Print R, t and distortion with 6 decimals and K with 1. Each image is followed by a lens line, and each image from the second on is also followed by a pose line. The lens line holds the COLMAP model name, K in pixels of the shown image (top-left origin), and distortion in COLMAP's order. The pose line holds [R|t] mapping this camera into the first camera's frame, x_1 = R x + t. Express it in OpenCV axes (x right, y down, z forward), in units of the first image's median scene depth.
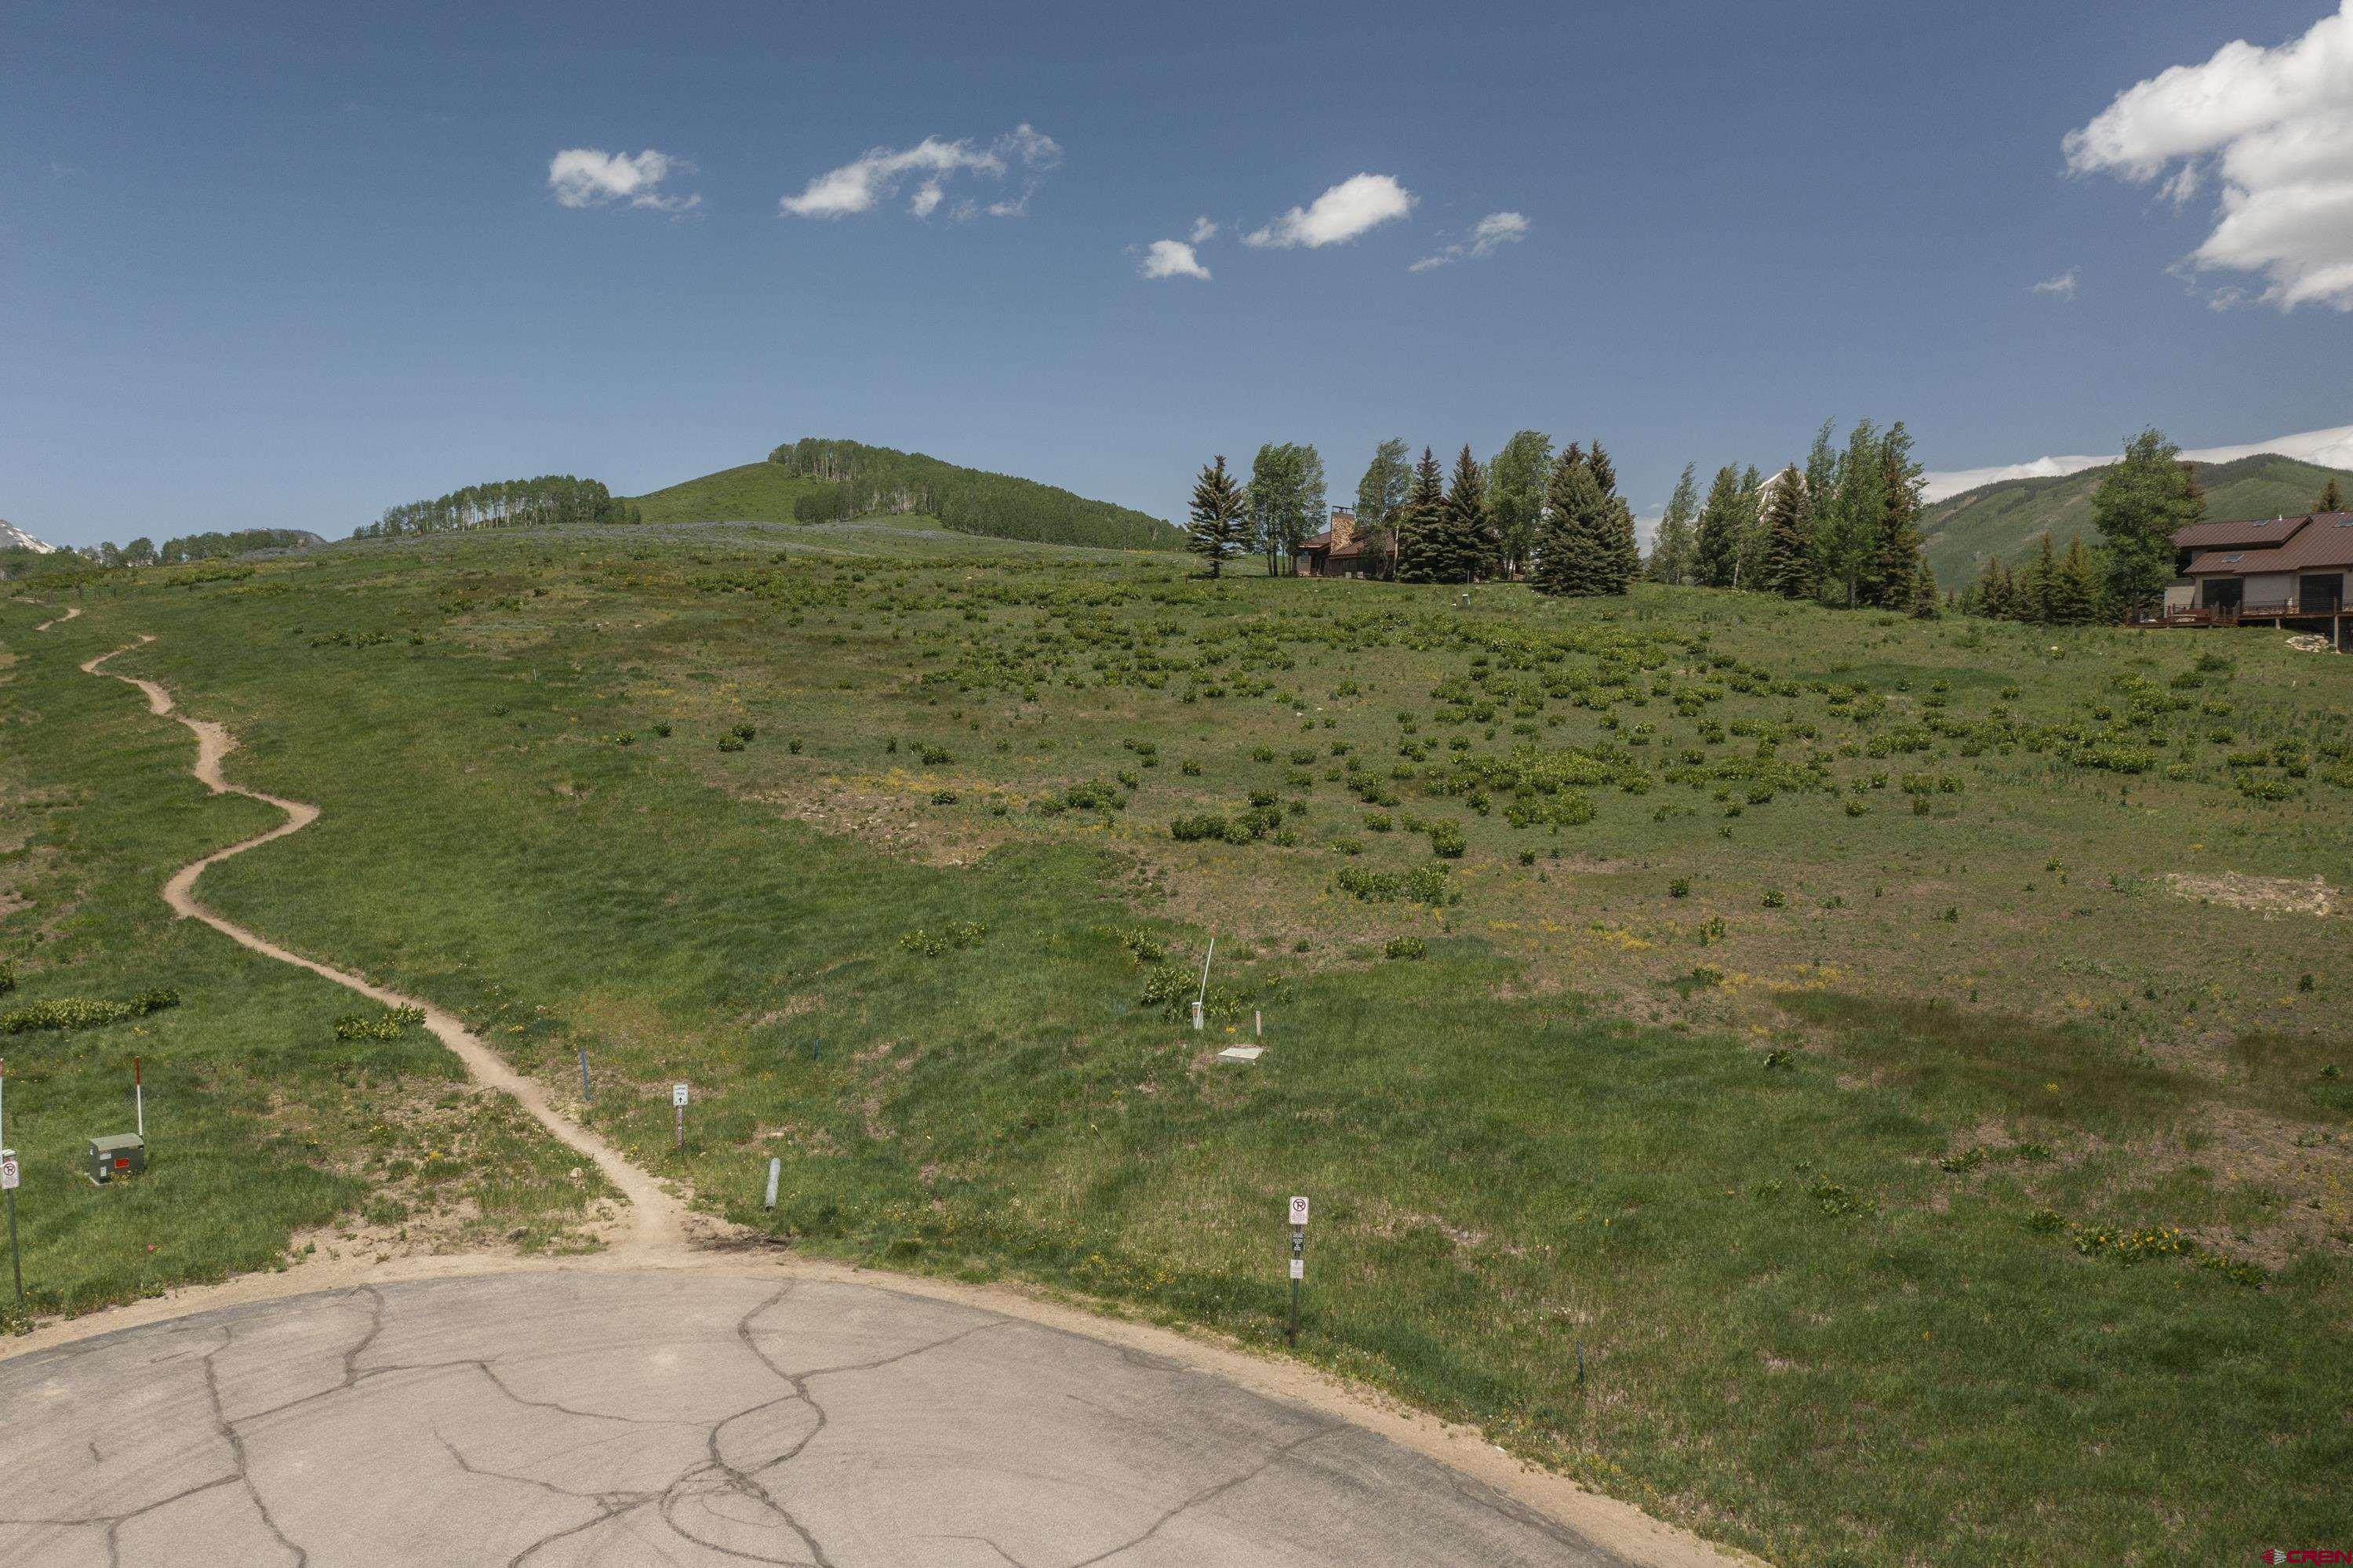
lens RADIAL K [[1866.3, 0, 1176.6], [0, 1866.3, 782.4], [0, 0, 1]] dist [-0.027143, 0.017697]
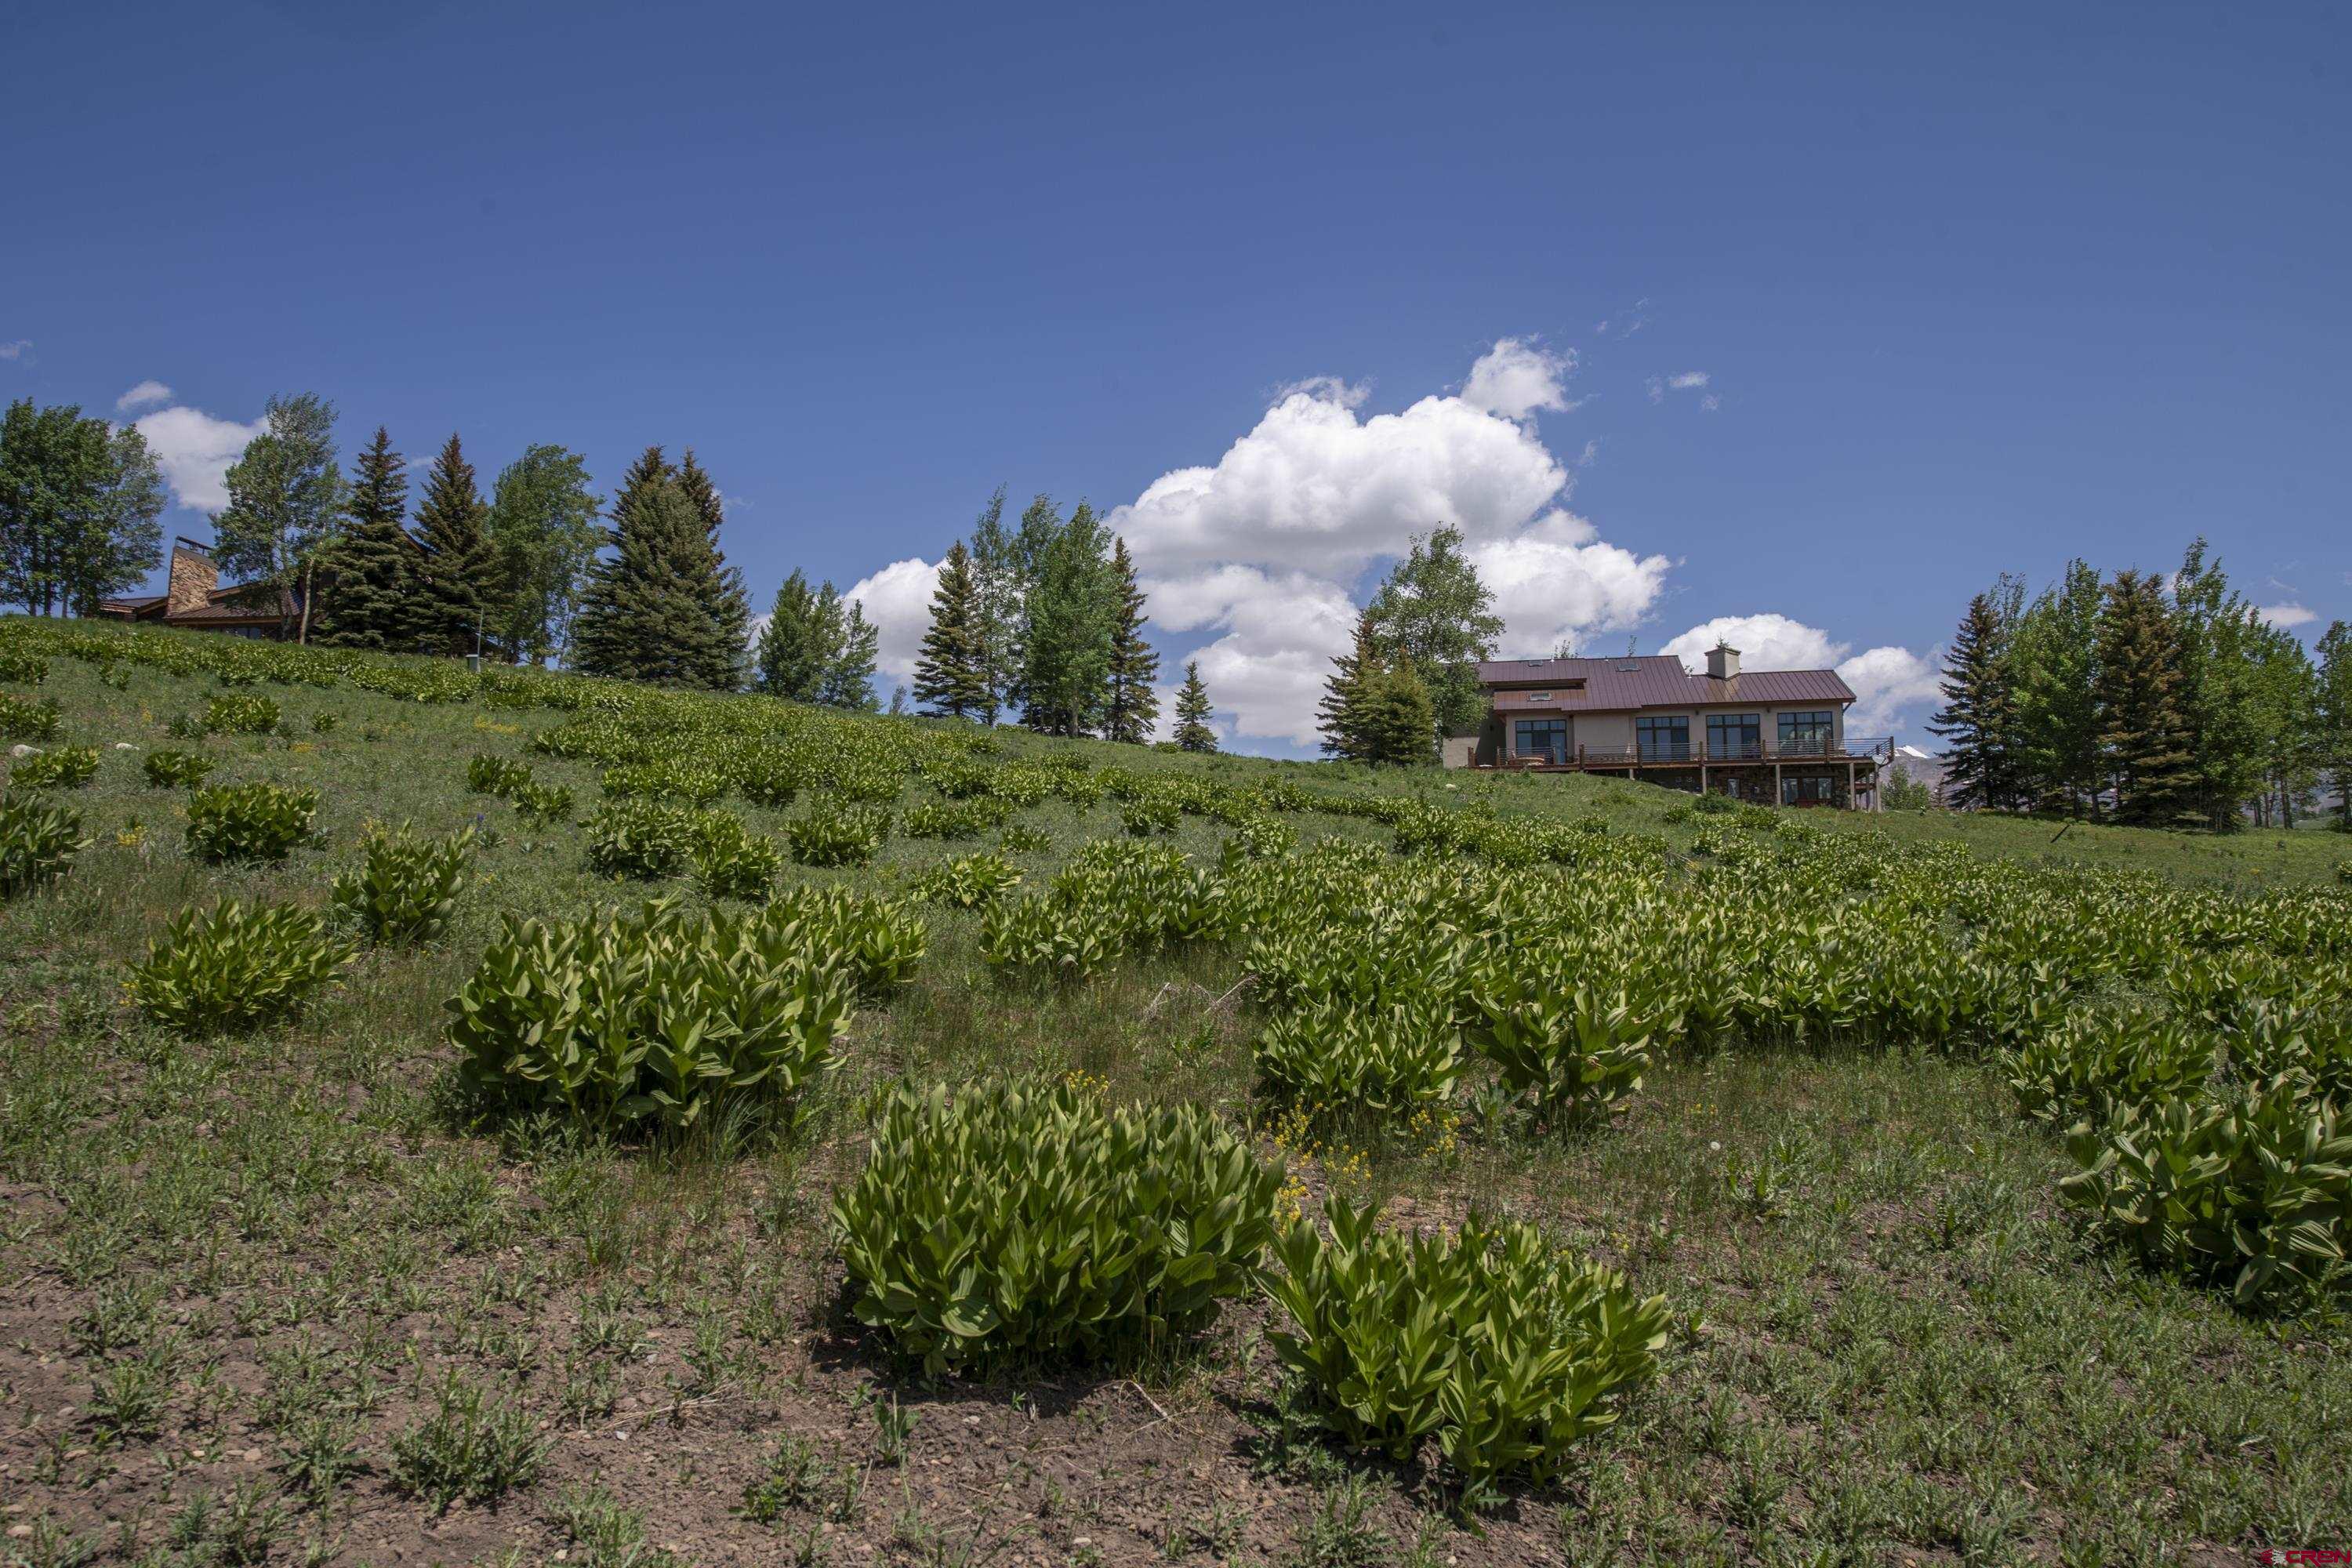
lens RADIAL K [[1560.3, 0, 1179.3], [0, 1560.3, 778.3], [0, 0, 1]] dist [0.003277, -0.000997]
pose [[0.783881, 0.064567, 0.617545, 0.048814], [0.022402, 0.990990, -0.132048, -0.003123], [-0.620506, 0.117344, 0.775372, 0.648560]]
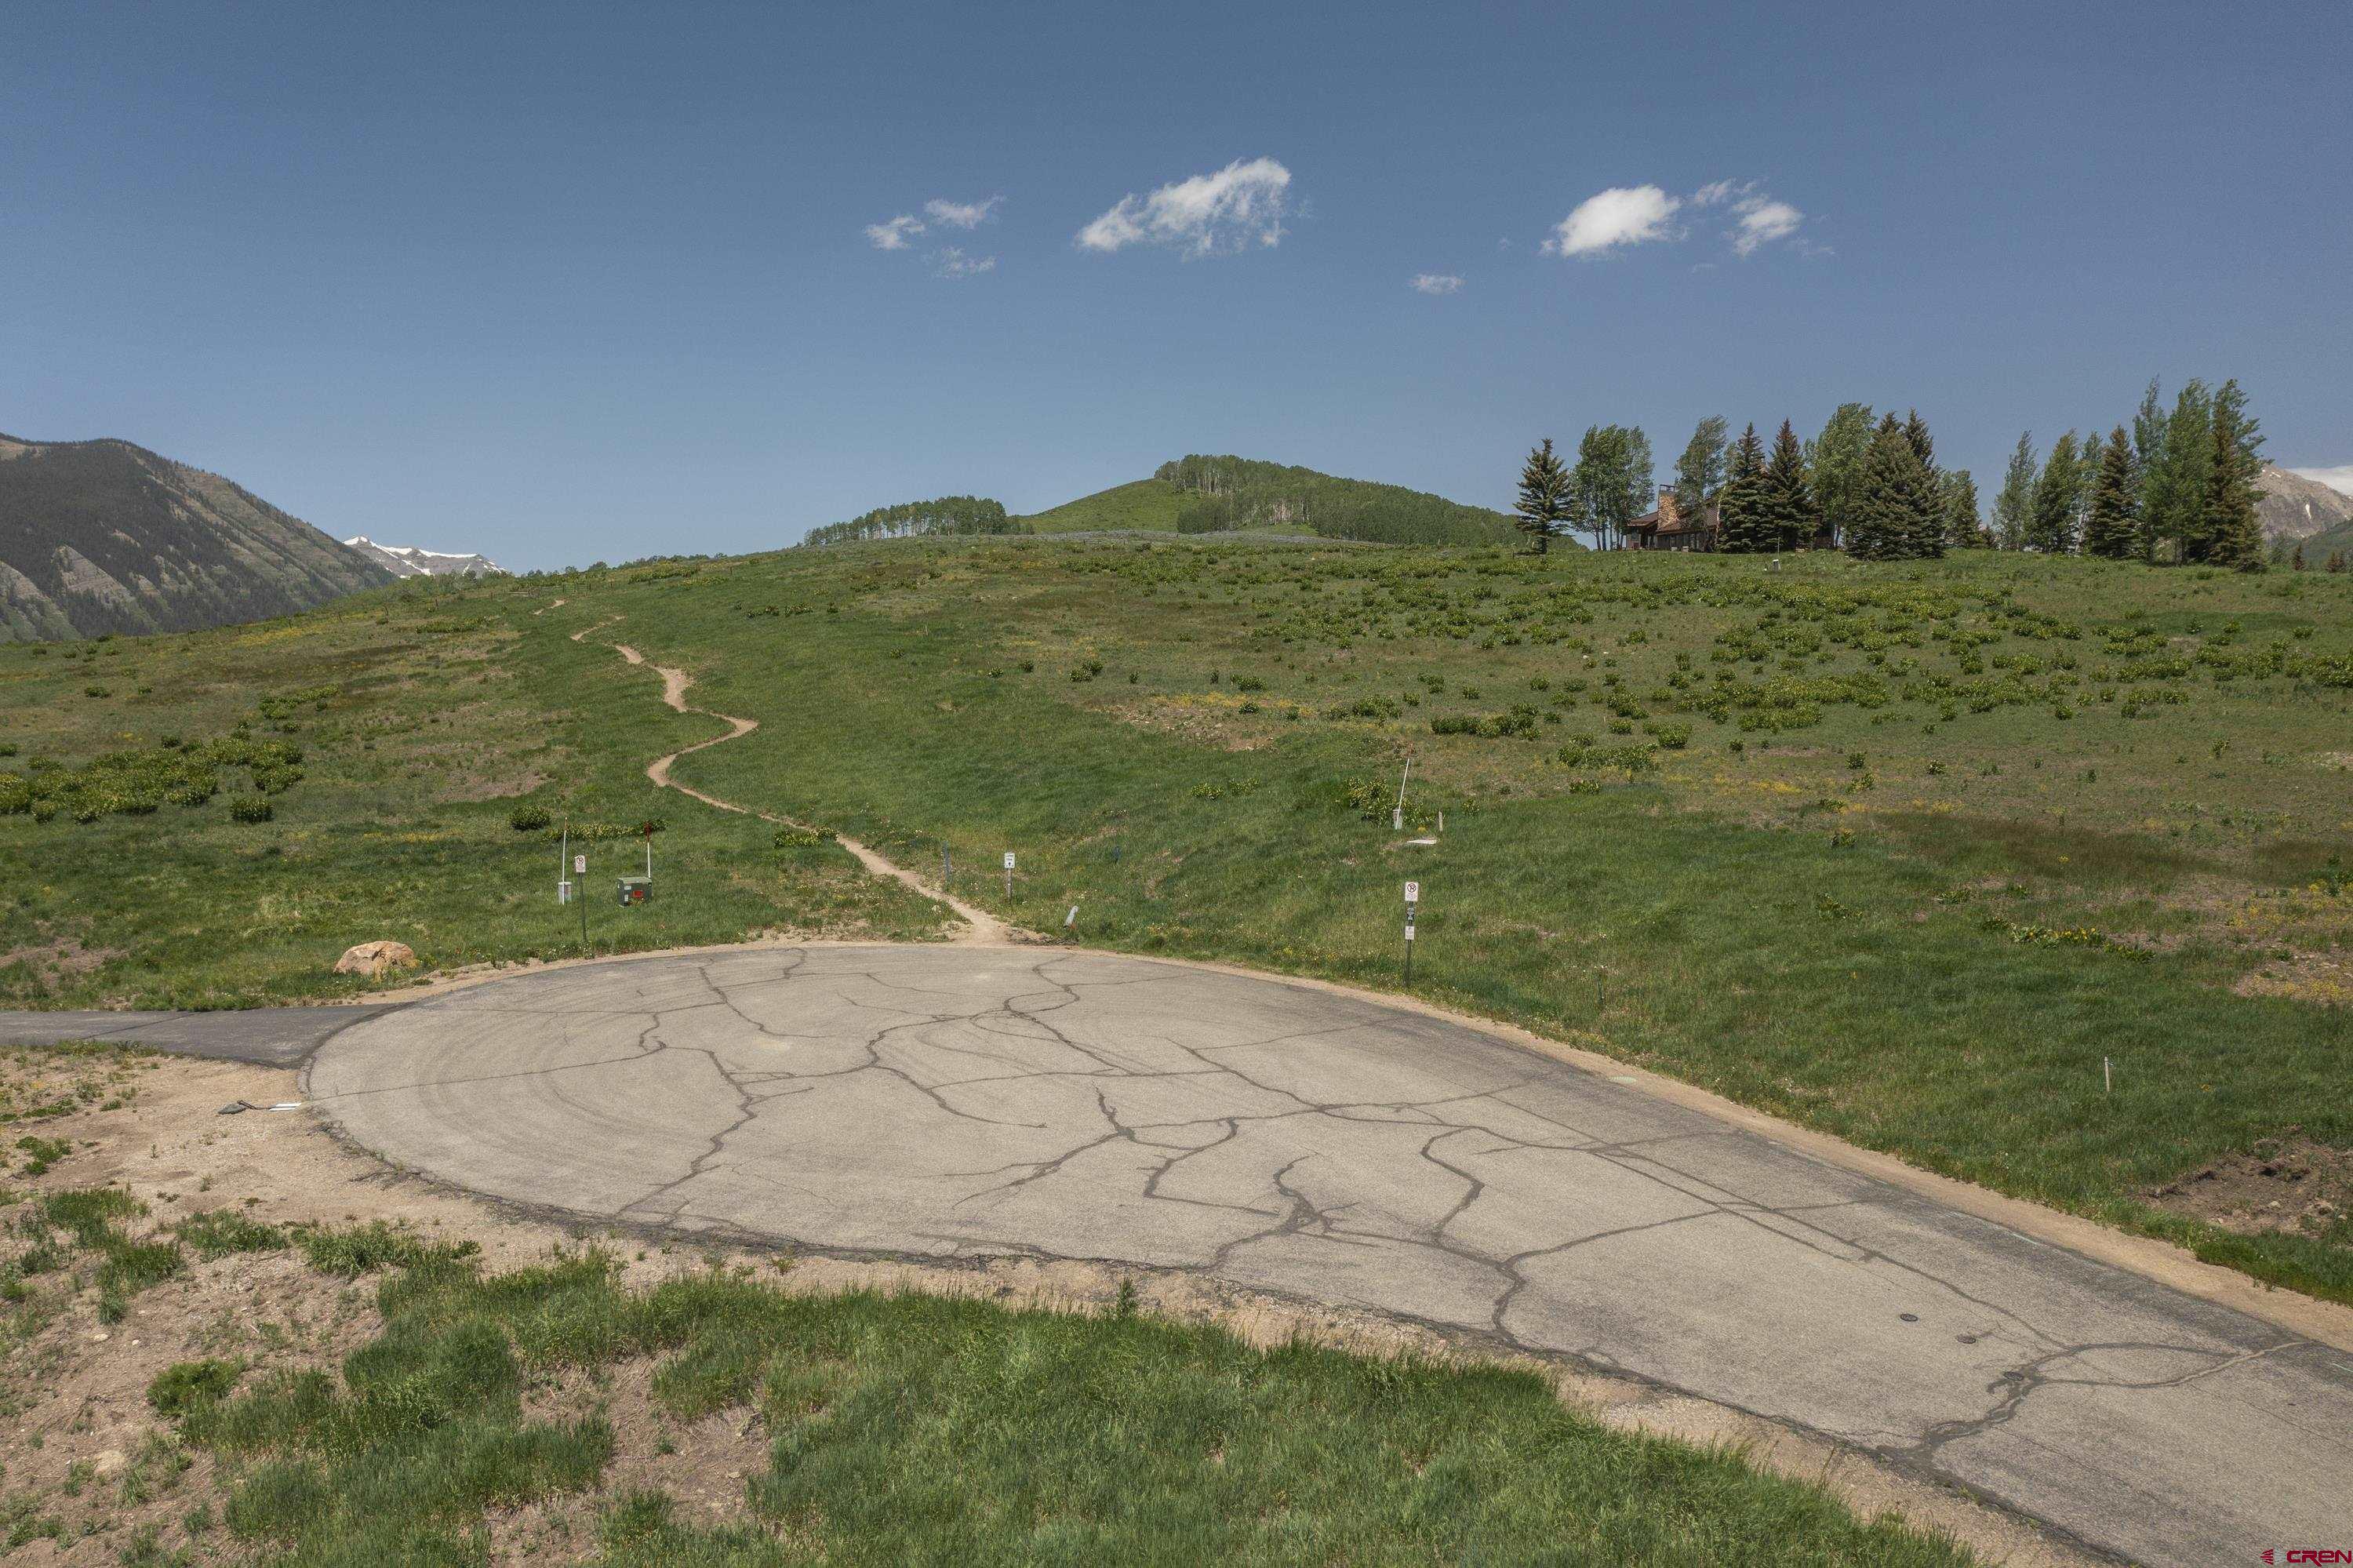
lens RADIAL K [[1866.3, 0, 1168.0], [0, 1866.3, 784.2], [0, 0, 1]] dist [-0.027143, 0.017697]
pose [[0.978062, 0.003797, -0.208279, 0.047186], [-0.005262, 0.999965, -0.006476, 0.041412], [0.208247, 0.007430, 0.978048, -0.113961]]
